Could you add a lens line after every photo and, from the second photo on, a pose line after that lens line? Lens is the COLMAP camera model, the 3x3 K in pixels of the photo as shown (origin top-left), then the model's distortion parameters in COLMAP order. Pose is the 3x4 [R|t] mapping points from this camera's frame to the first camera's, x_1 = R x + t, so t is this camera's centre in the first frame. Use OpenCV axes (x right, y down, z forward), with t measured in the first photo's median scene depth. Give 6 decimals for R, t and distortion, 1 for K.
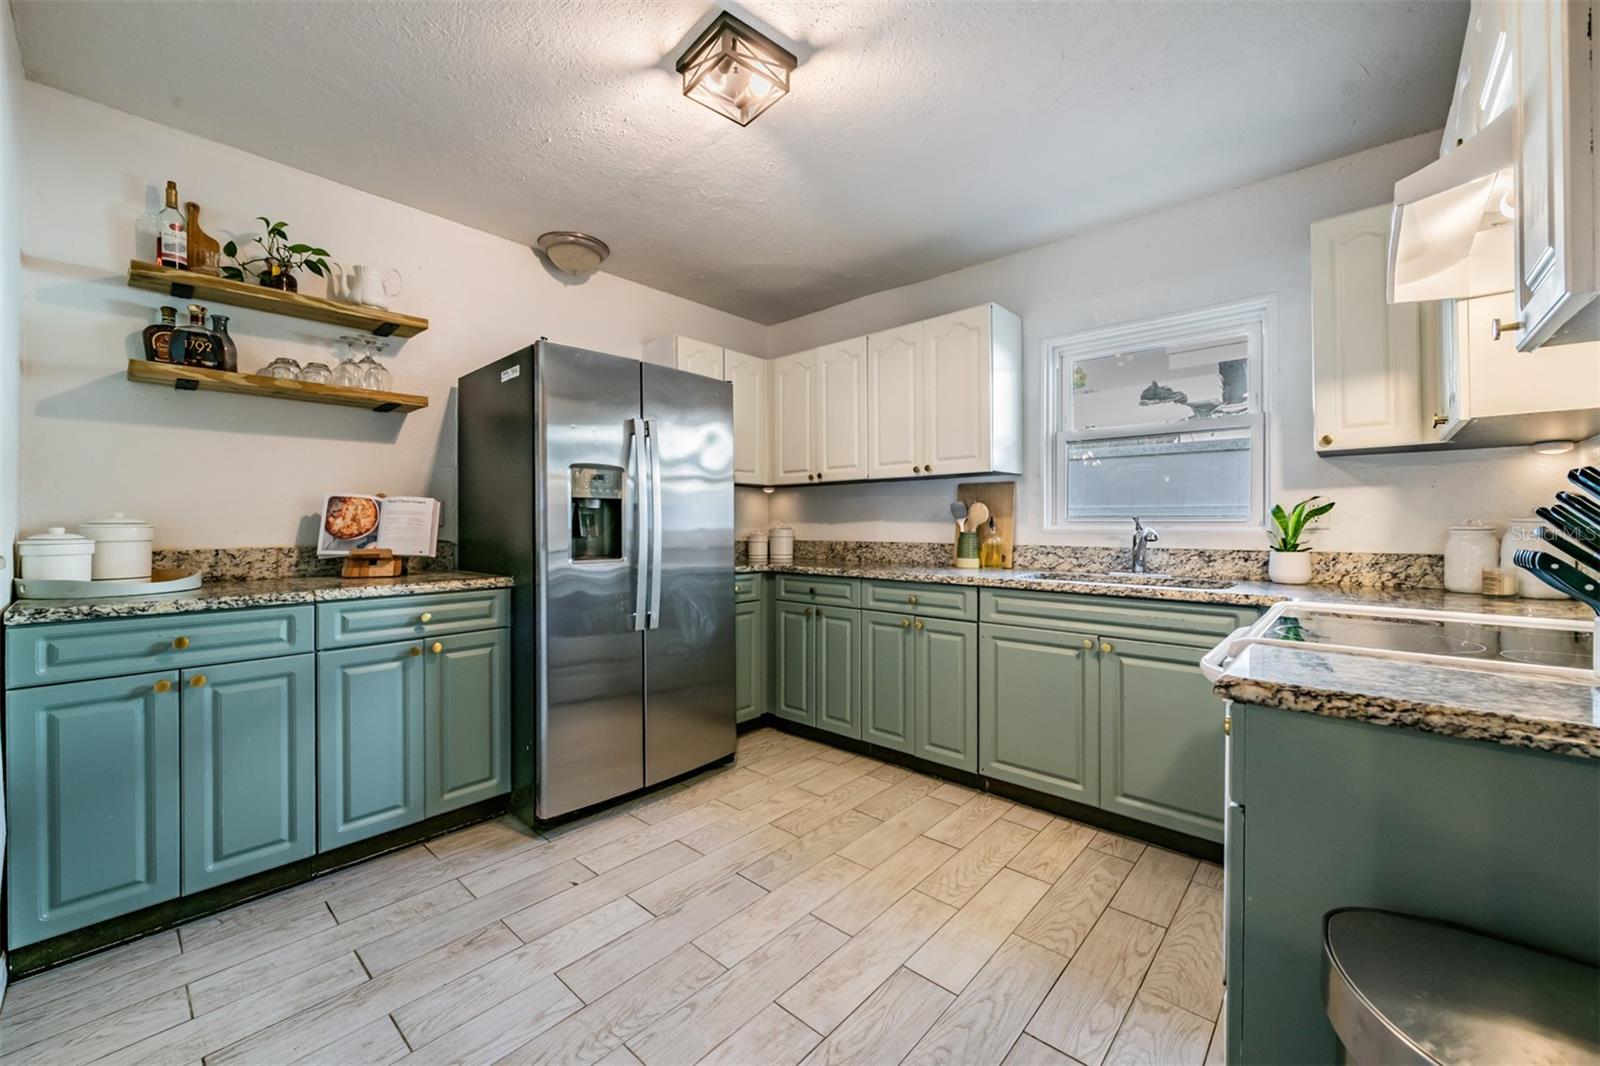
lens RADIAL K [[634.4, 0, 805.2], [0, 634.4, 527.1], [0, 0, 1]] dist [-0.001094, -0.000307]
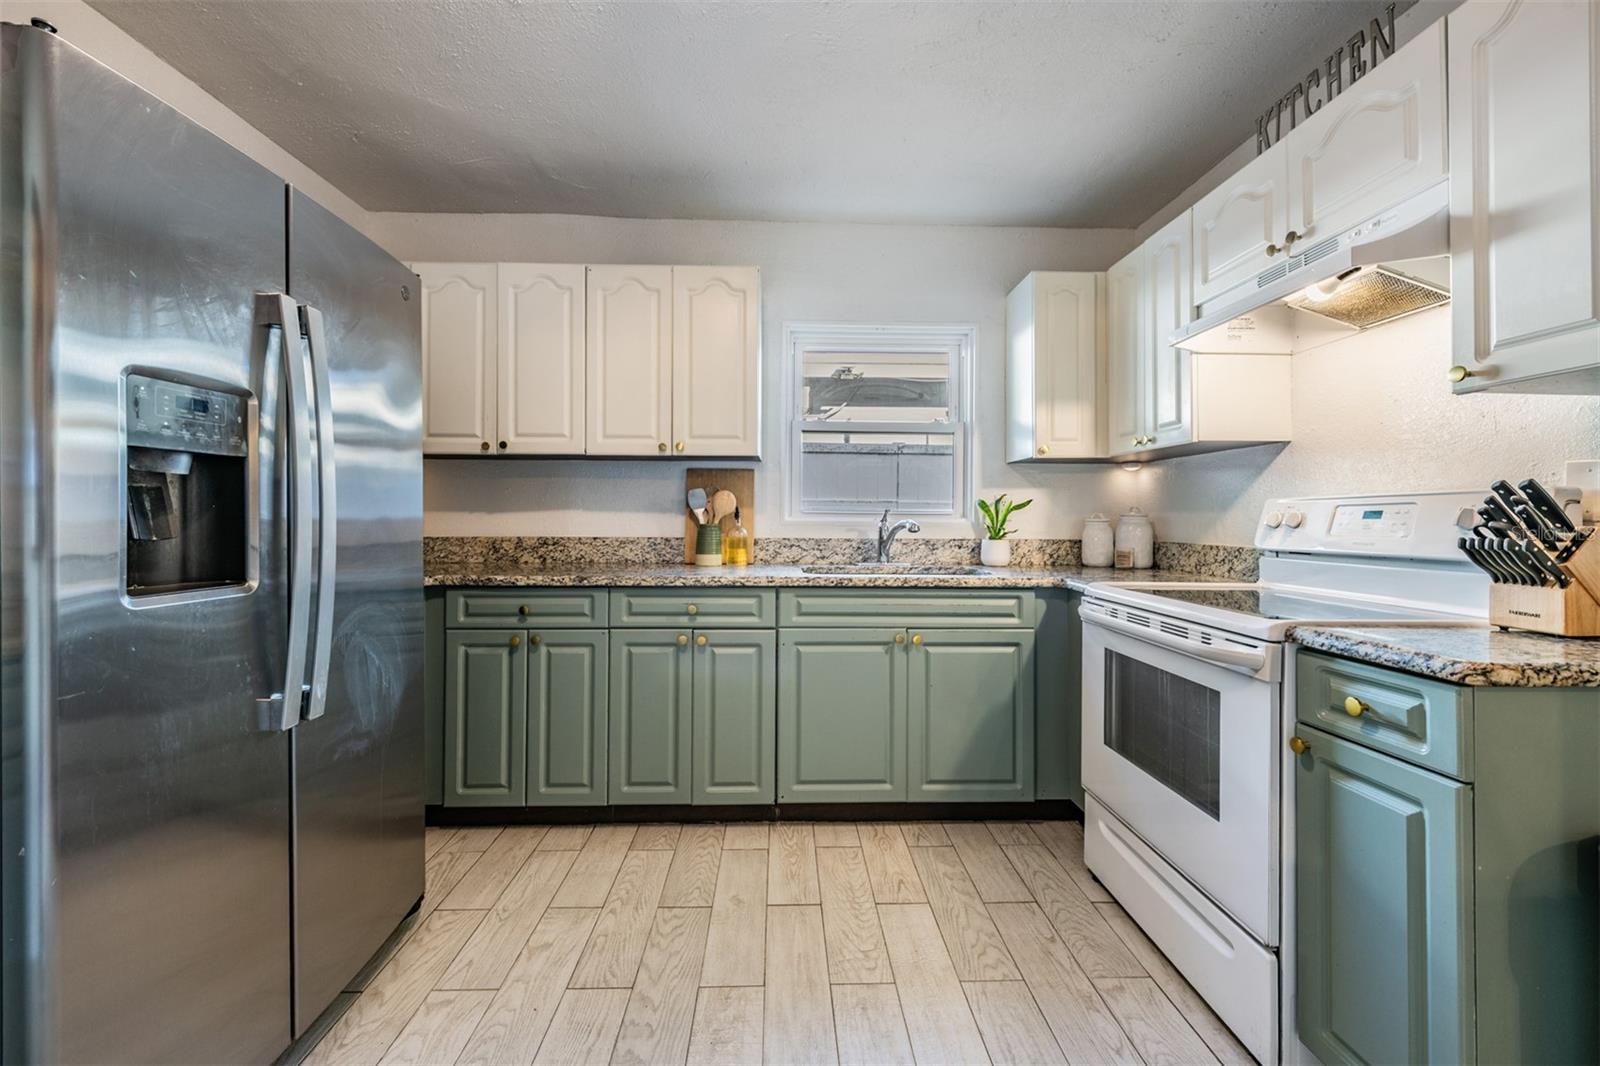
lens RADIAL K [[626.9, 0, 802.5], [0, 626.9, 515.2], [0, 0, 1]] dist [0.000093, -0.000202]
pose [[0.719671, 0.005502, 0.694293, -0.295501], [-0.002754, 0.999983, -0.005070, -0.000317], [-0.694310, 0.001737, 0.719674, 0.355982]]
